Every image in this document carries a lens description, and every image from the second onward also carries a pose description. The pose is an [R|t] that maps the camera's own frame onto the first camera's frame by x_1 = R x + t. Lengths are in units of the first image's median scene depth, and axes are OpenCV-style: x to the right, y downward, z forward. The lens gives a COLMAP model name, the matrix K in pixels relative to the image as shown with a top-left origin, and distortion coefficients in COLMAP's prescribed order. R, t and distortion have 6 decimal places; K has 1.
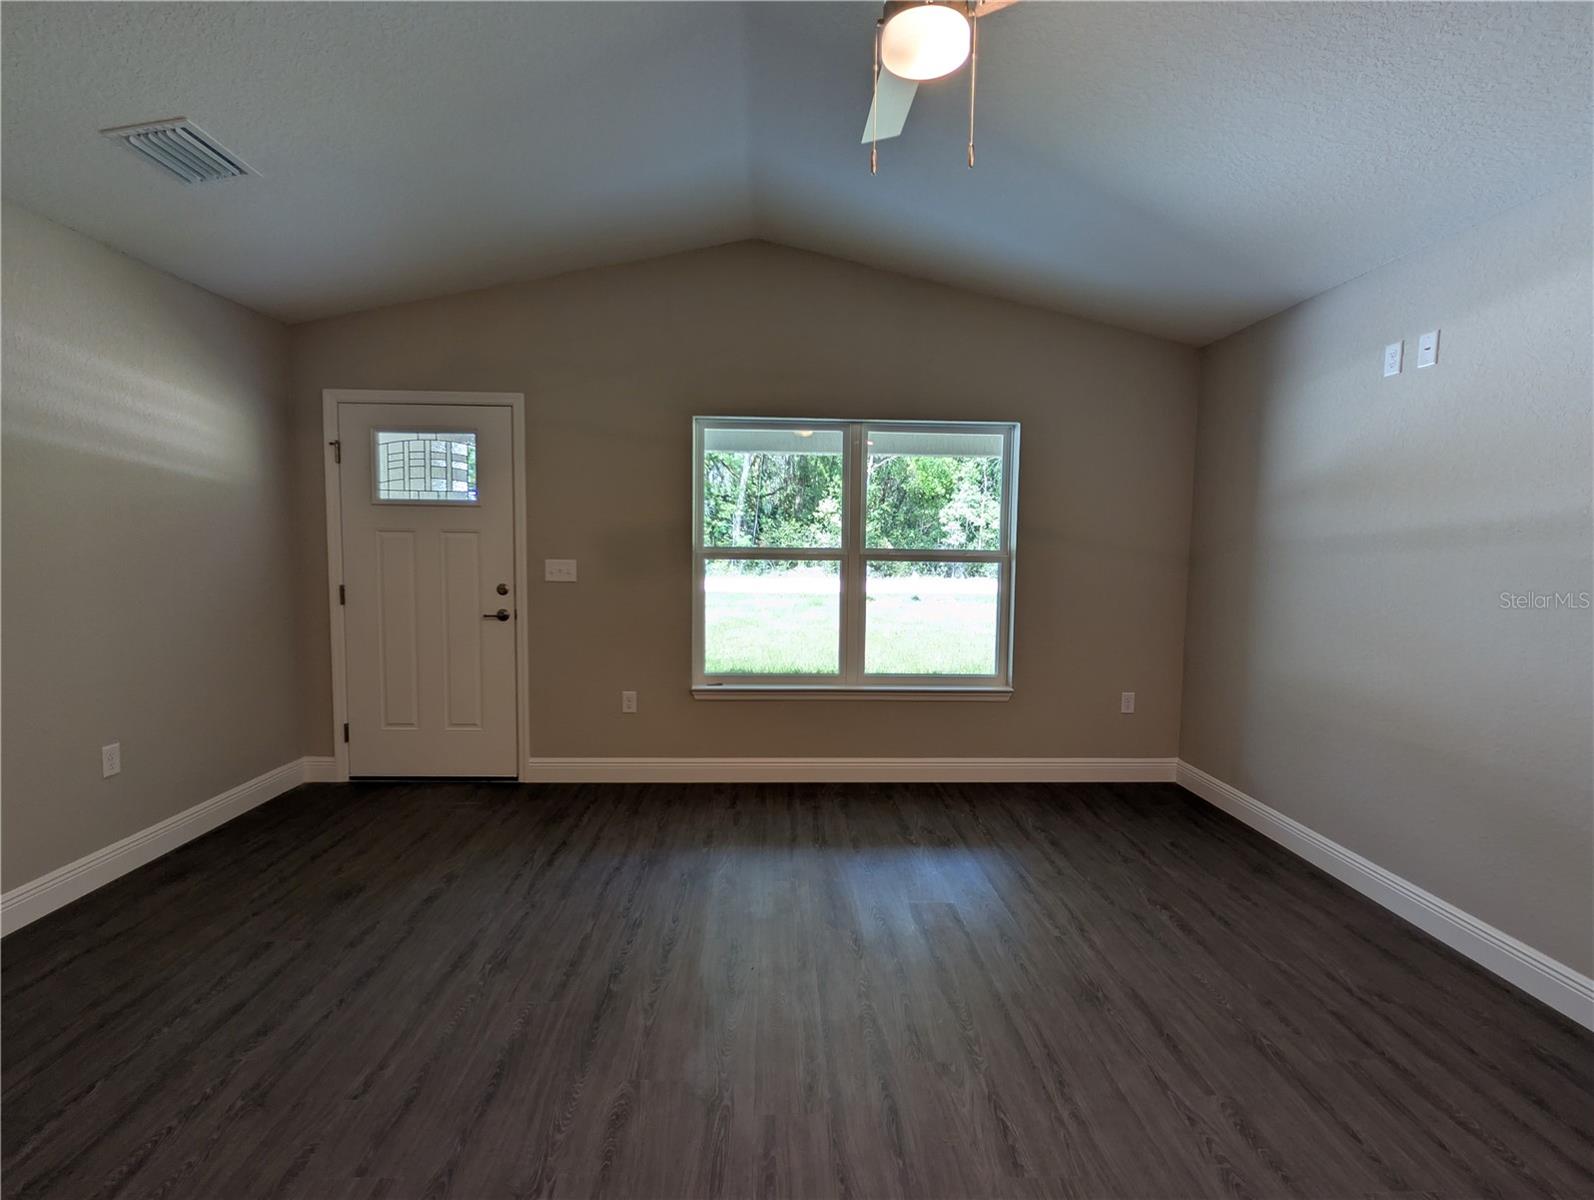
lens RADIAL K [[742.9, 0, 800.7], [0, 742.9, 599.1], [0, 0, 1]] dist [-0.000223, -0.000294]
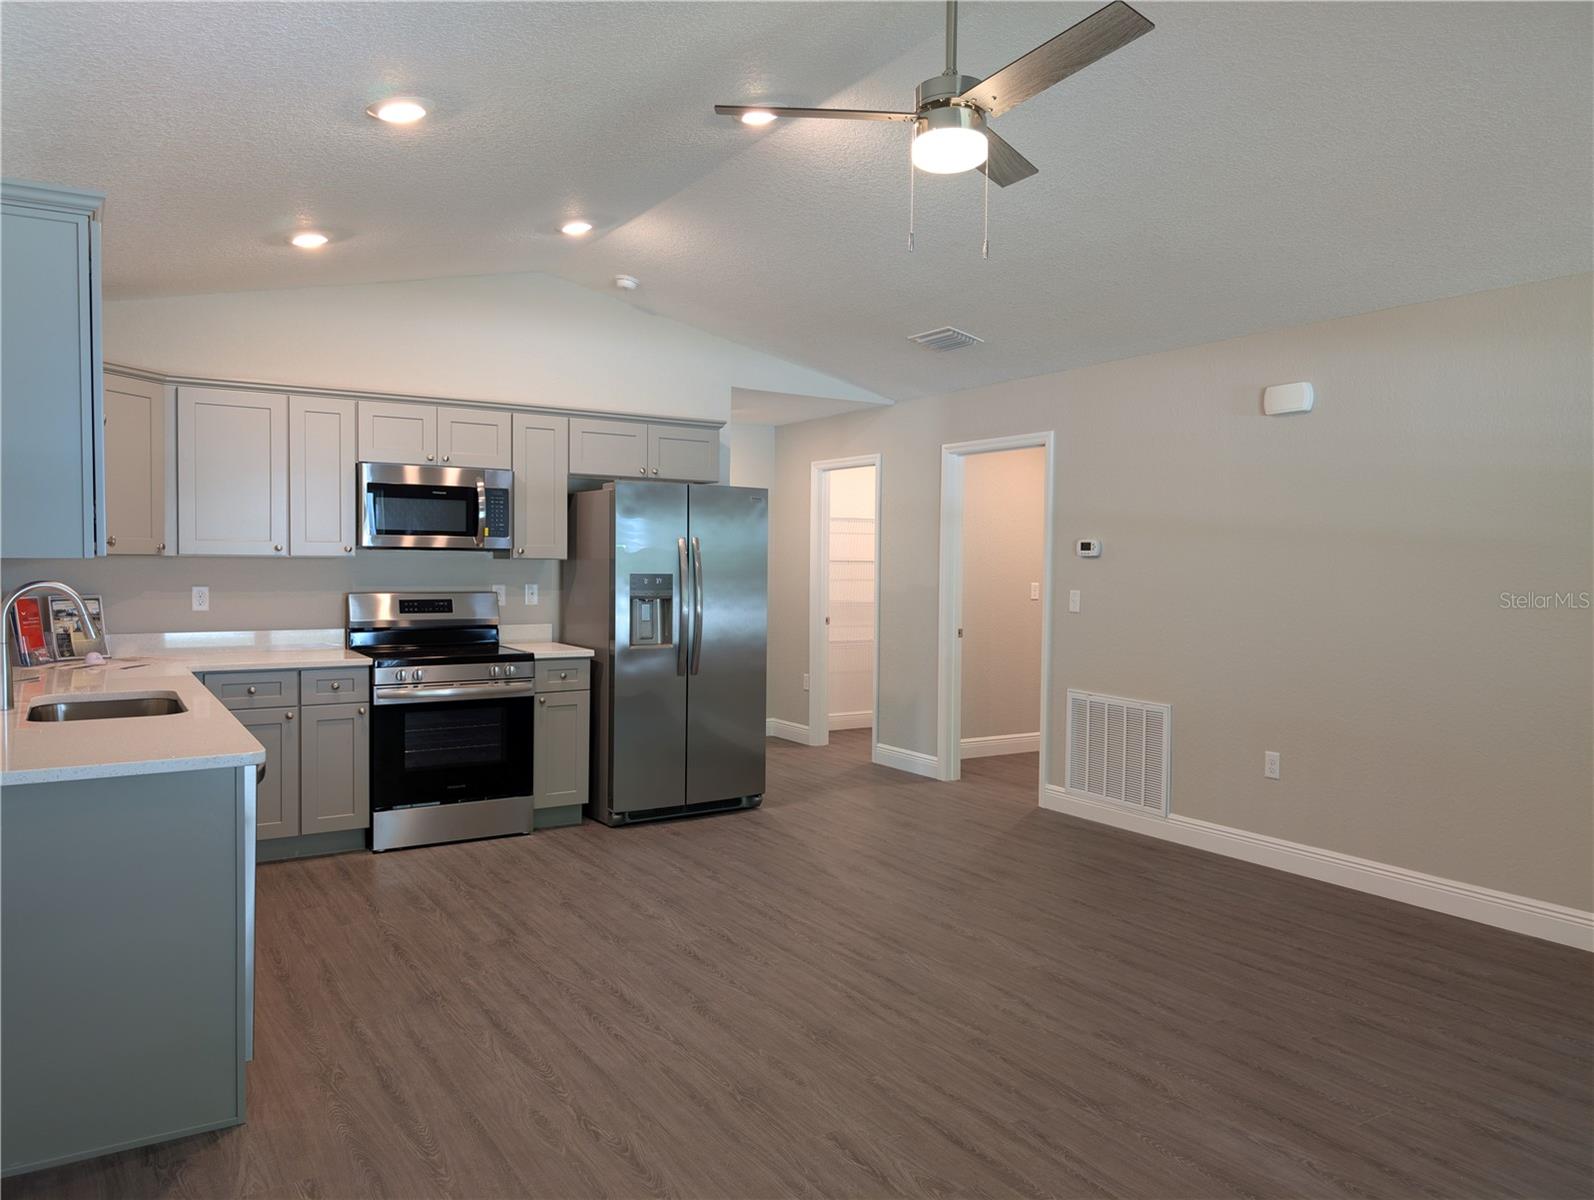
lens RADIAL K [[1151.0, 0, 797.0], [0, 1151.0, 600.0], [0, 0, 1]] dist [0.013221, -0.003613]
pose [[-0.865501, -0.007332, -0.500853, 0.485230], [-0.063091, 0.993525, 0.094482, -0.073737], [0.496918, 0.113373, -0.860360, 0.952519]]
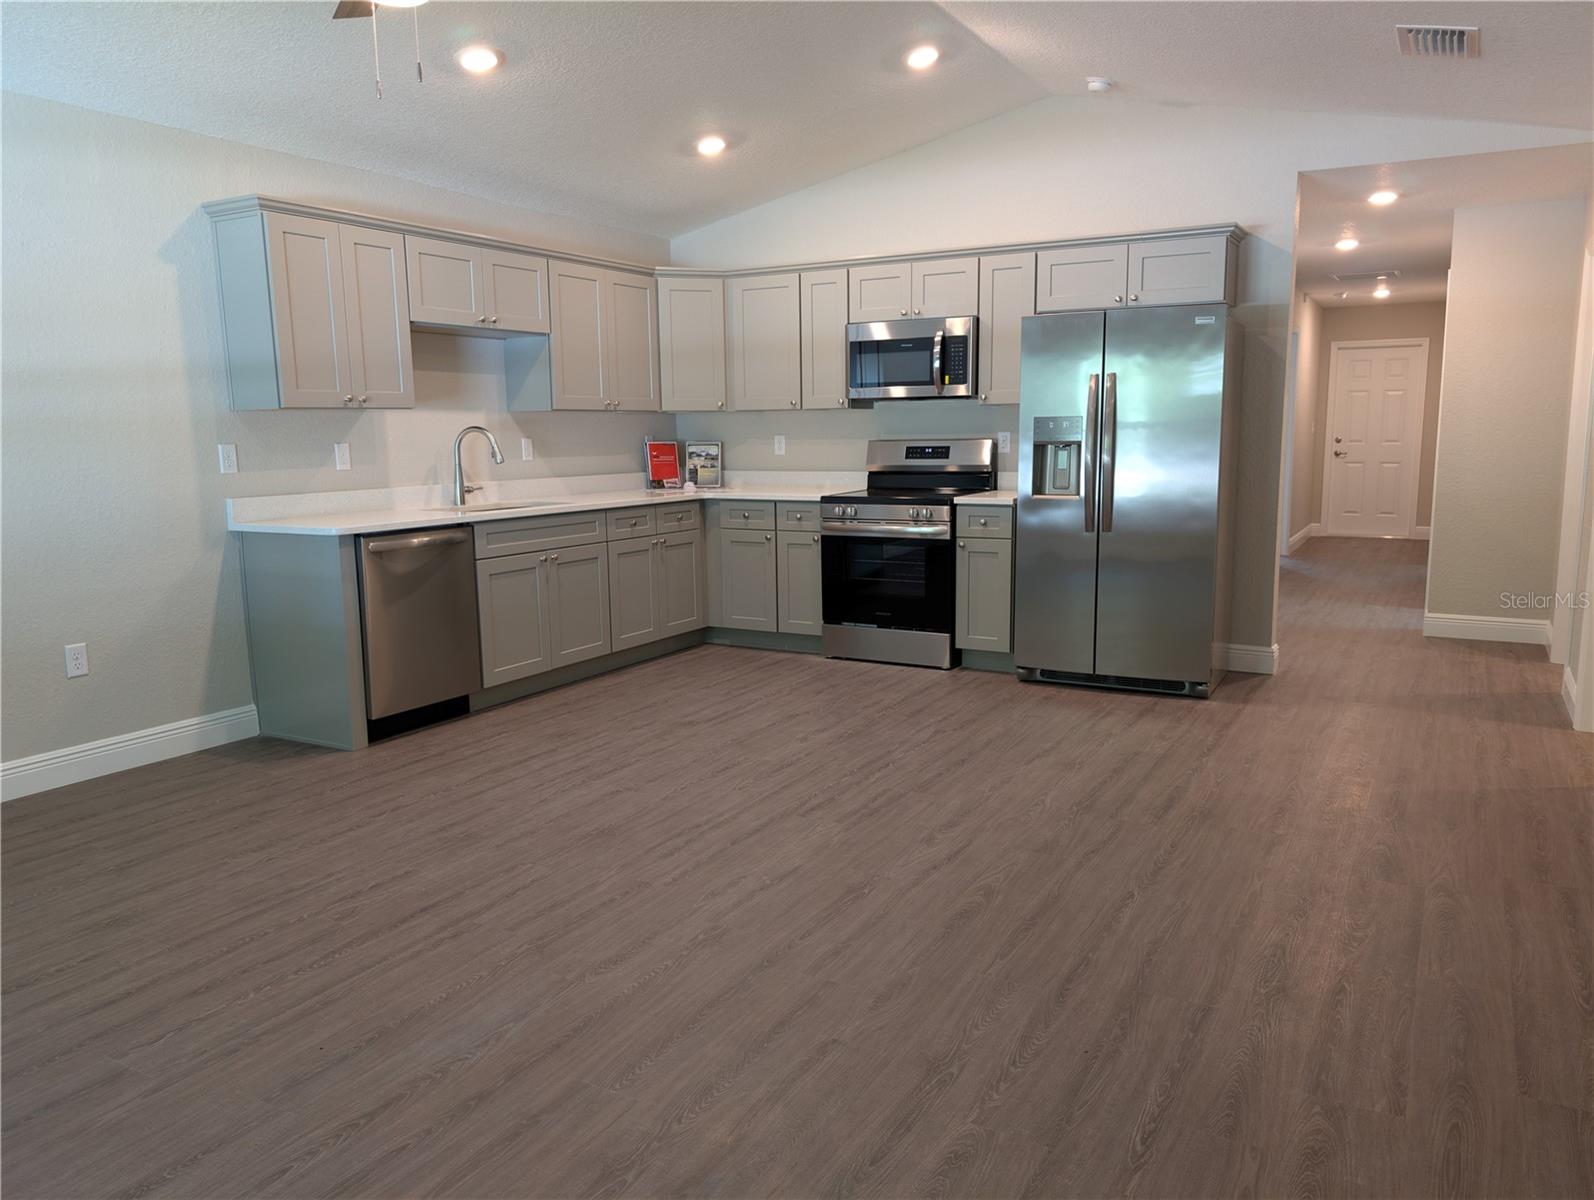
lens RADIAL K [[1145.3, 0, 798.1], [0, 1145.3, 611.5], [0, 0, 1]] dist [0.064898, -0.114137]
pose [[-0.849544, -0.088386, 0.520060, -0.549303], [0.041680, 0.971535, 0.233202, -0.061957], [-0.525868, 0.219792, -0.821678, 0.909985]]
